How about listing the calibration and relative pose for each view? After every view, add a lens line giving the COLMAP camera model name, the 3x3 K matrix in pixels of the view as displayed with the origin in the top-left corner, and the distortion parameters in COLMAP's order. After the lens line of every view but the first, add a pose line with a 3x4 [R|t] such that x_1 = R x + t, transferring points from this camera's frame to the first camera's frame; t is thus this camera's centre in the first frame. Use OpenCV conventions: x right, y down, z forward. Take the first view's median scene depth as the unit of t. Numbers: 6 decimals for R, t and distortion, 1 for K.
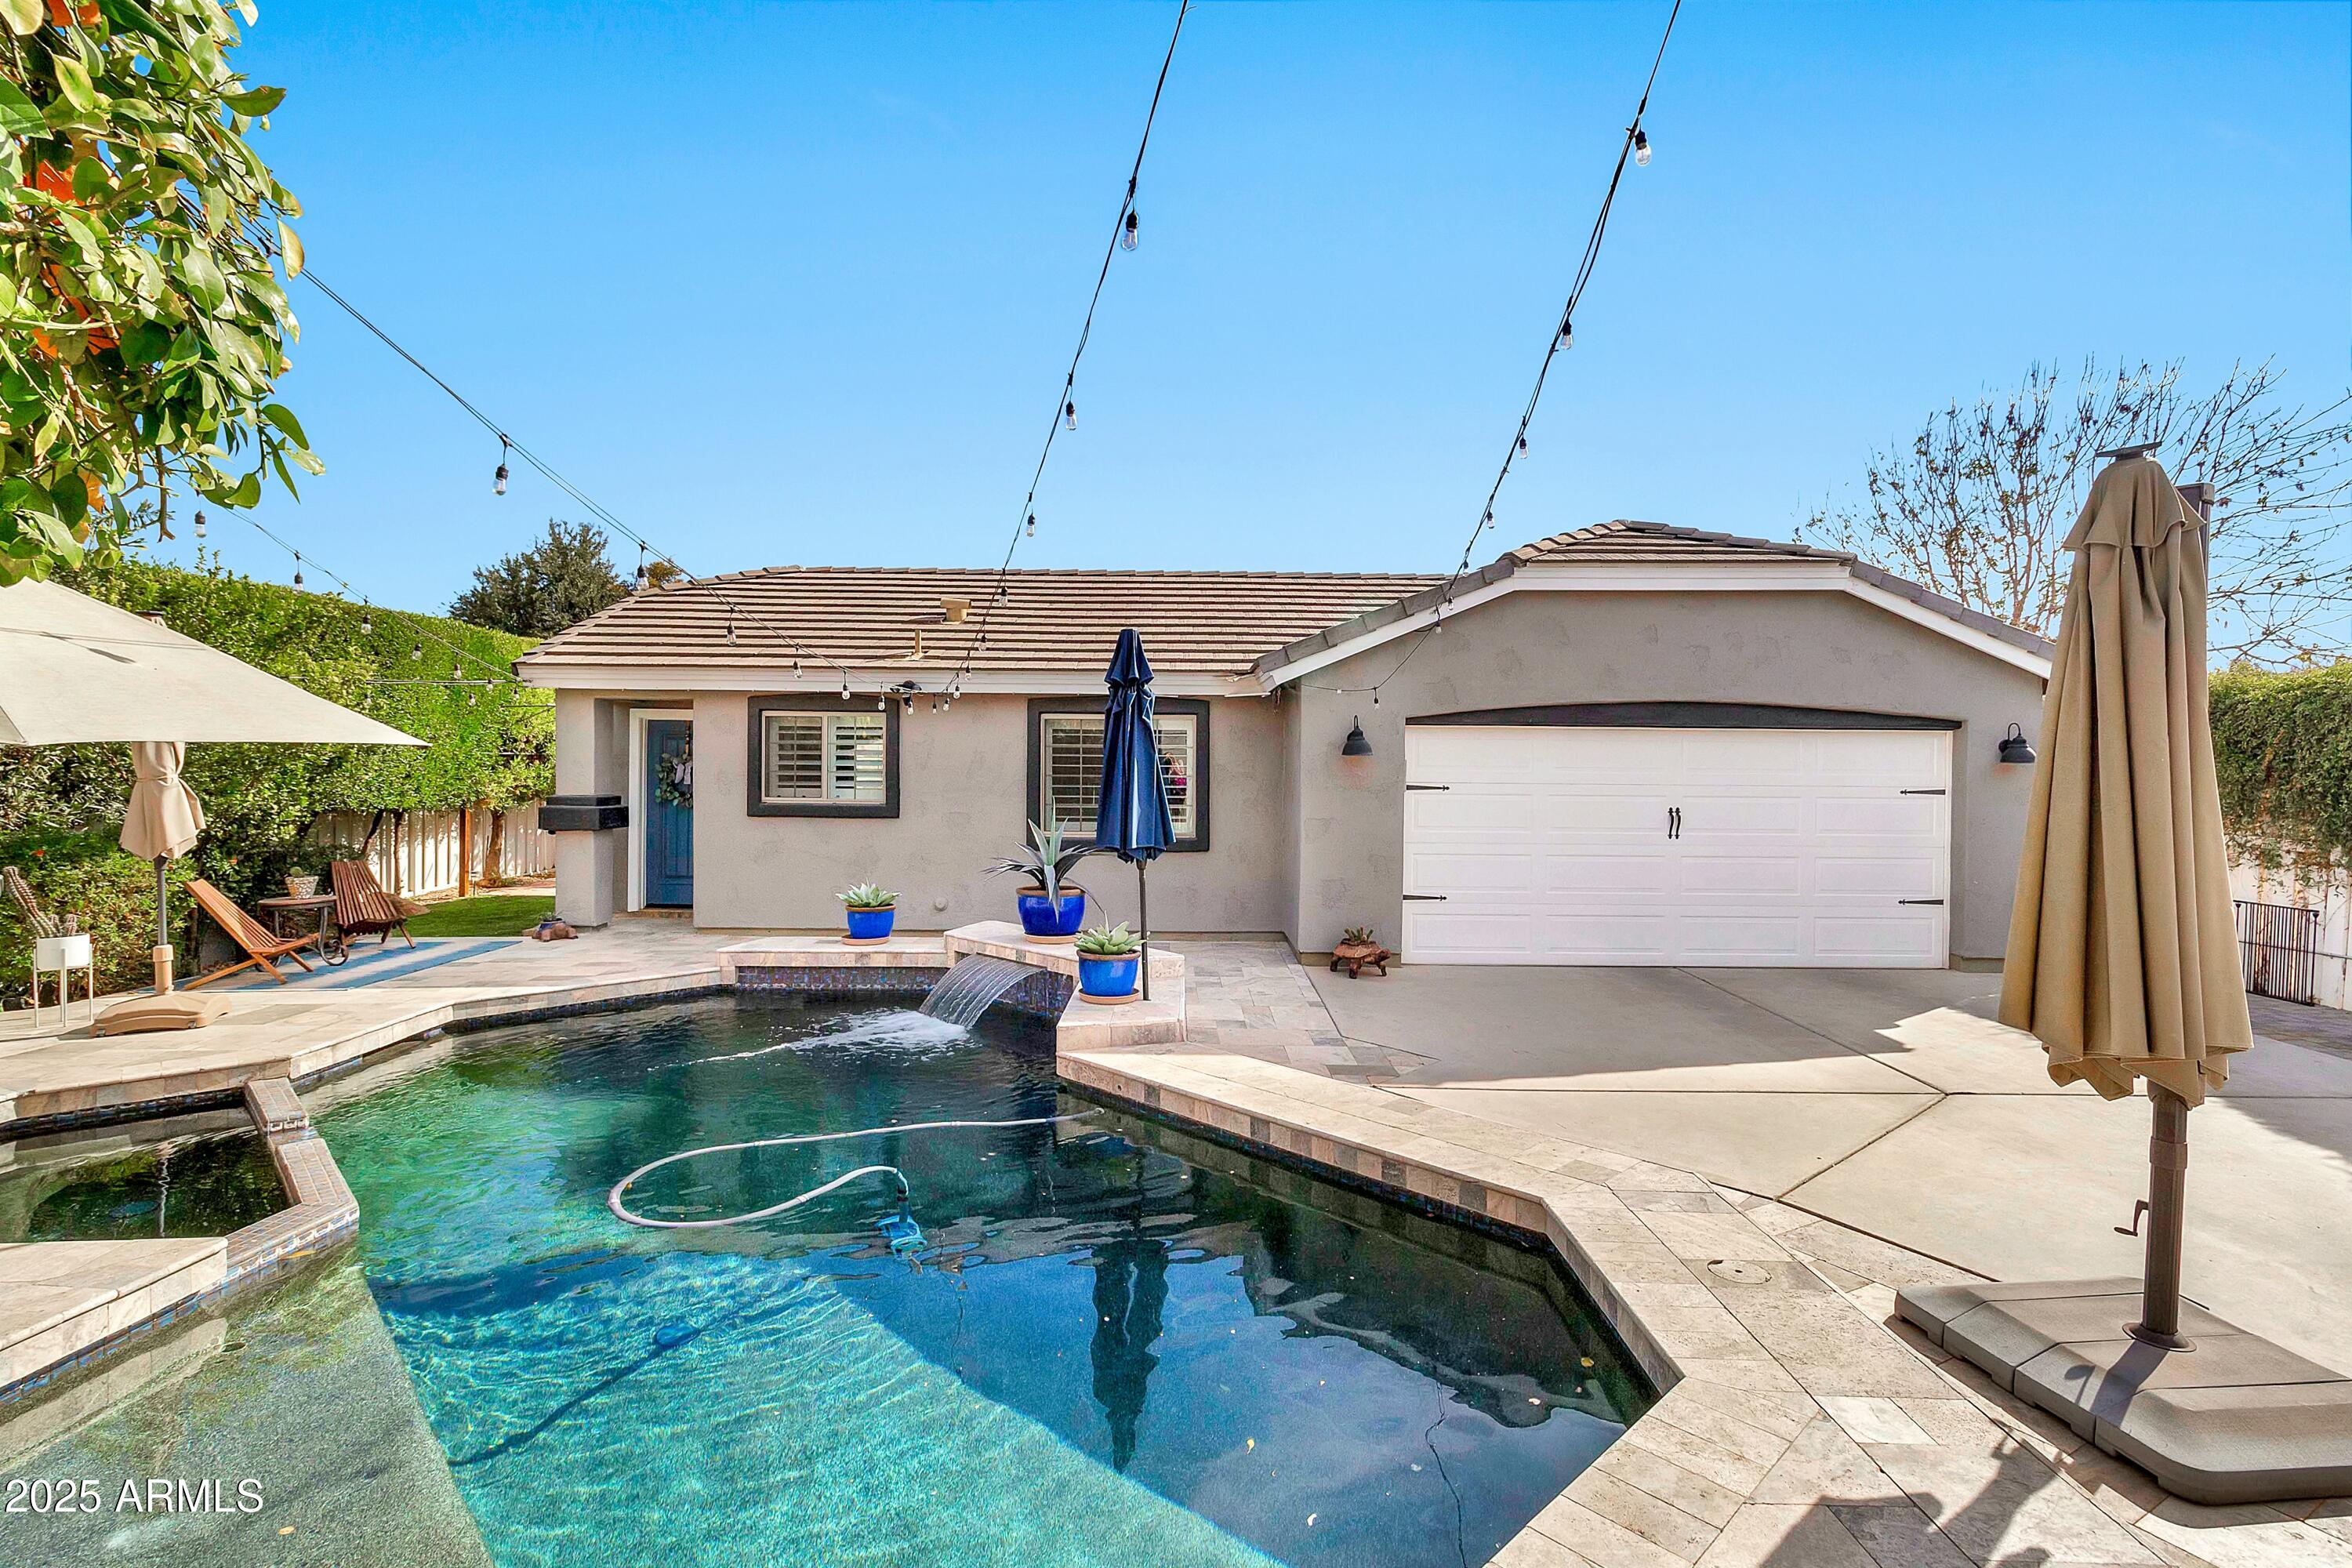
lens RADIAL K [[1104.7, 0, 1186.6], [0, 1104.7, 783.4], [0, 0, 1]] dist [0.003304, 0.000508]
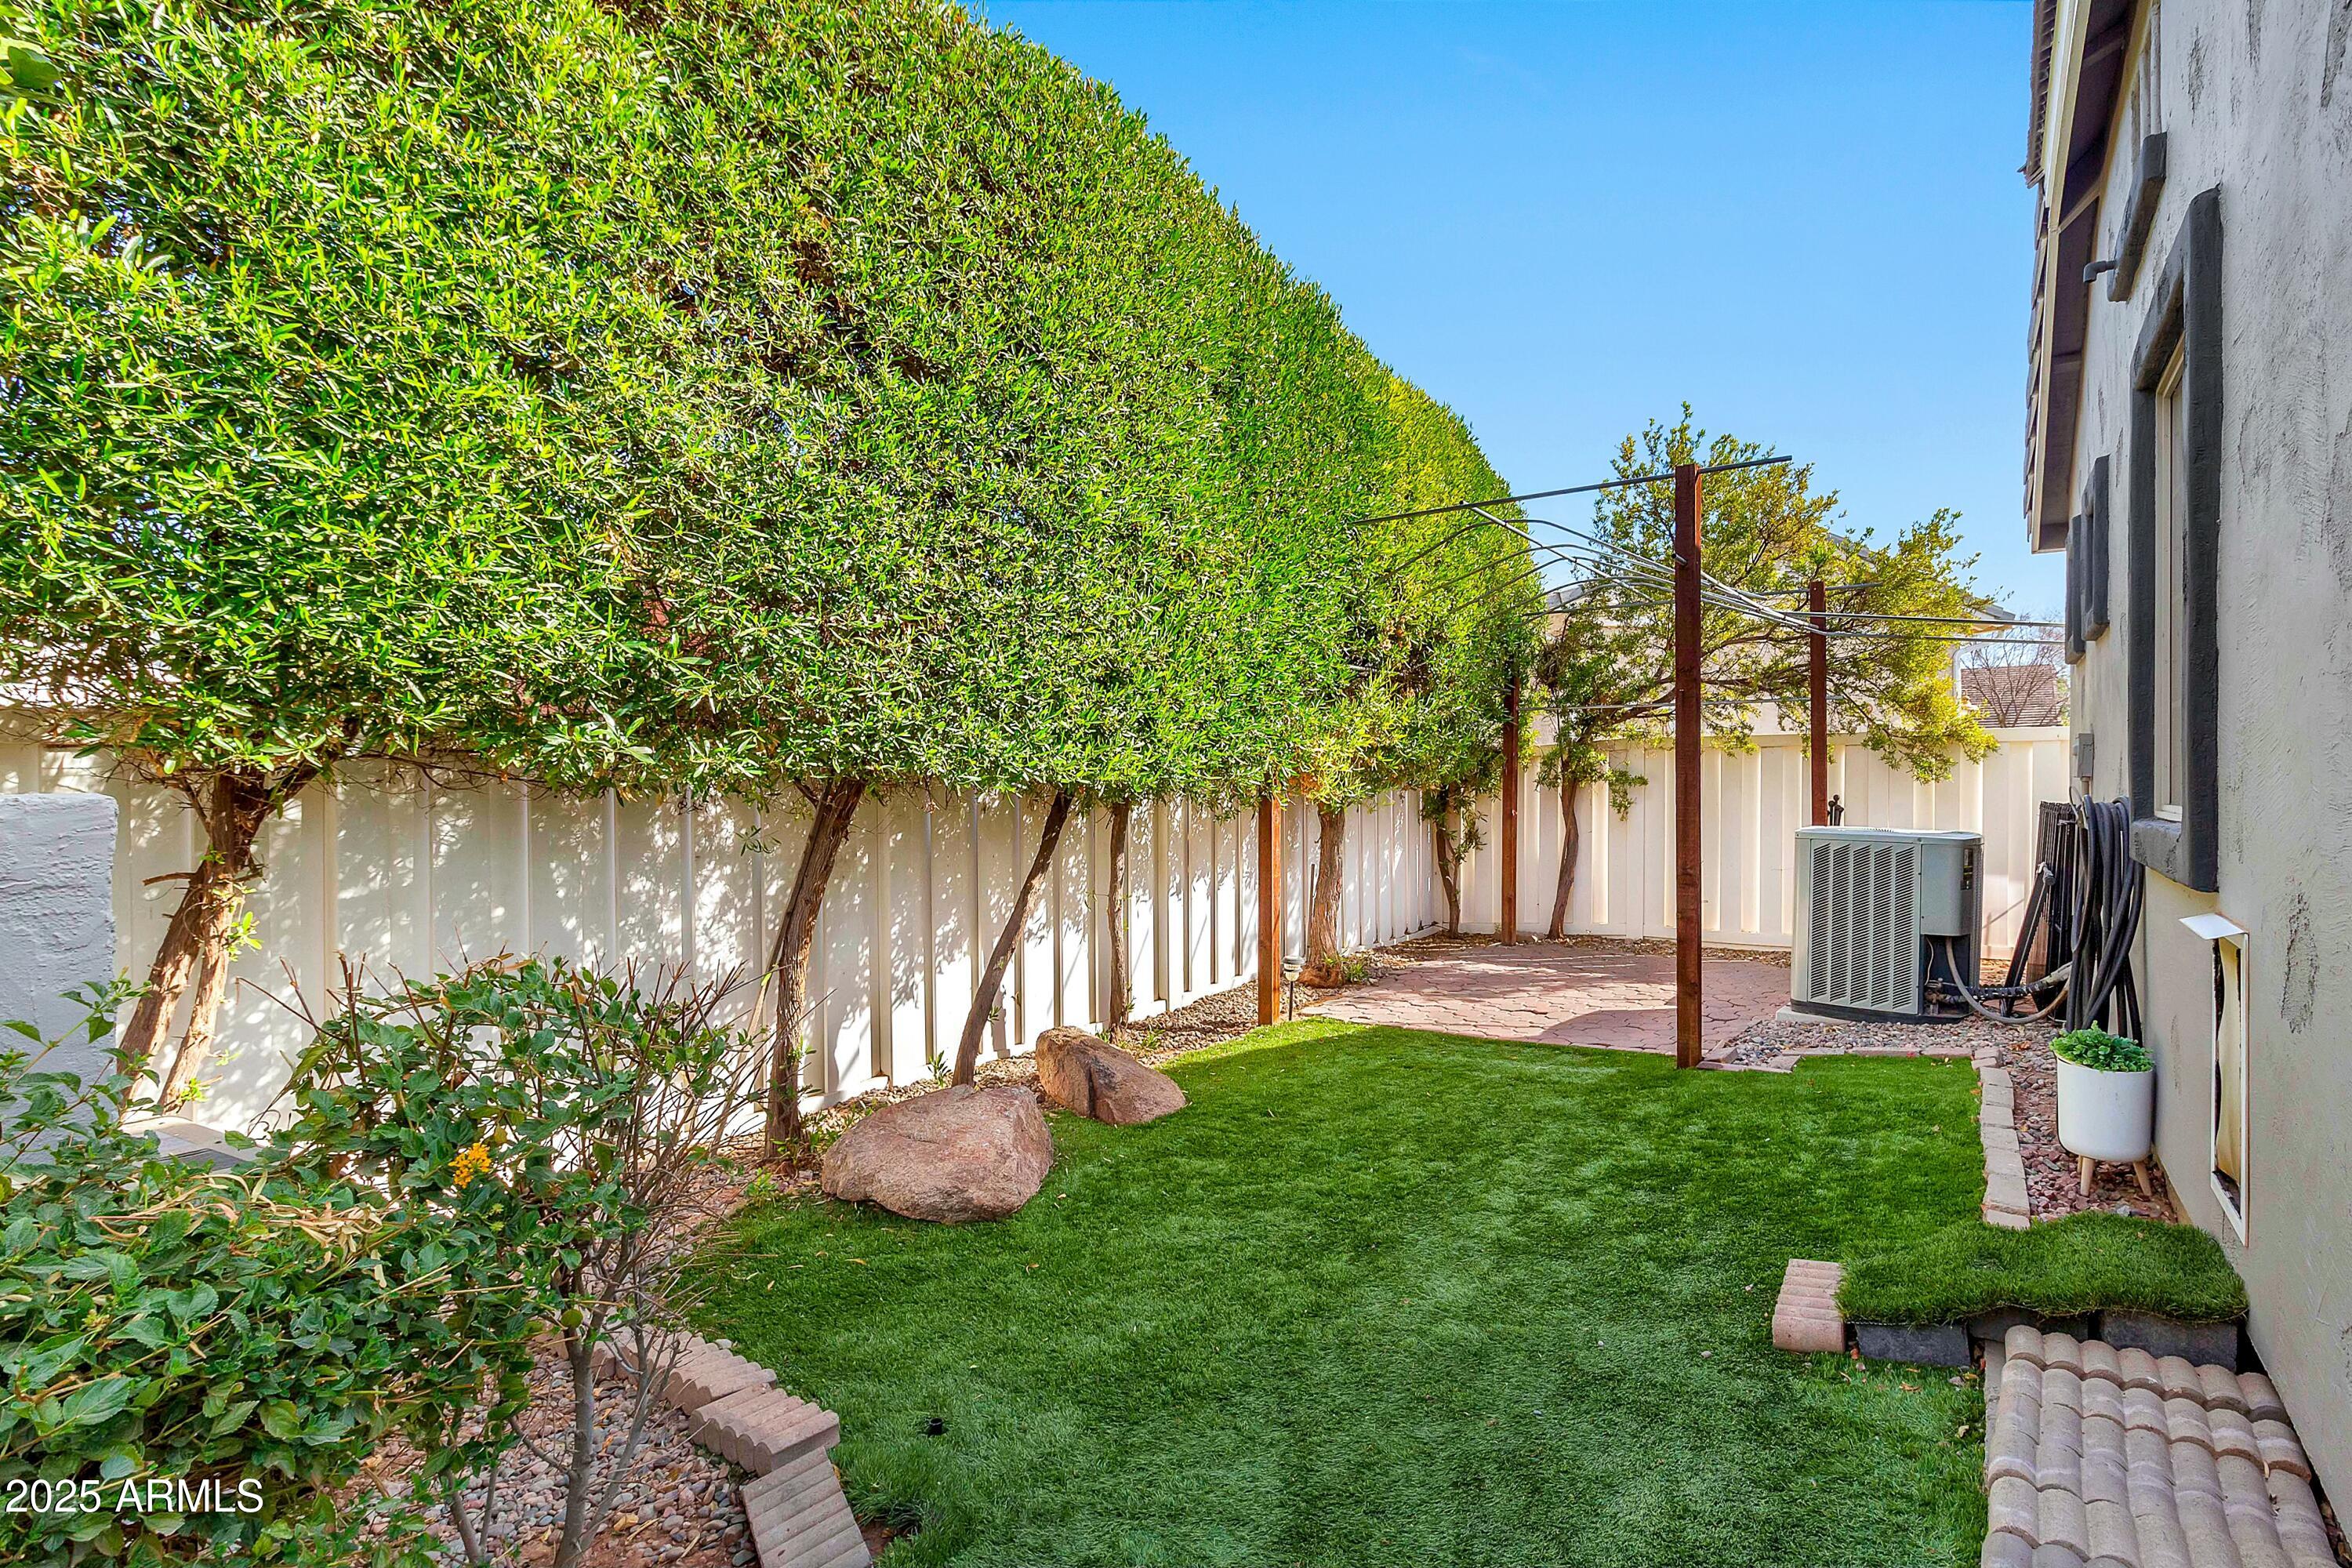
lens RADIAL K [[1163.7, 0, 1326.2], [0, 1163.7, 791.2], [0, 0, 1]] dist [0.003419, -0.000064]
pose [[0.863341, -0.008512, -0.504549, -0.667051], [0.006088, 0.999961, -0.006452, 0.036338], [0.504584, 0.002498, 0.863359, 1.022211]]
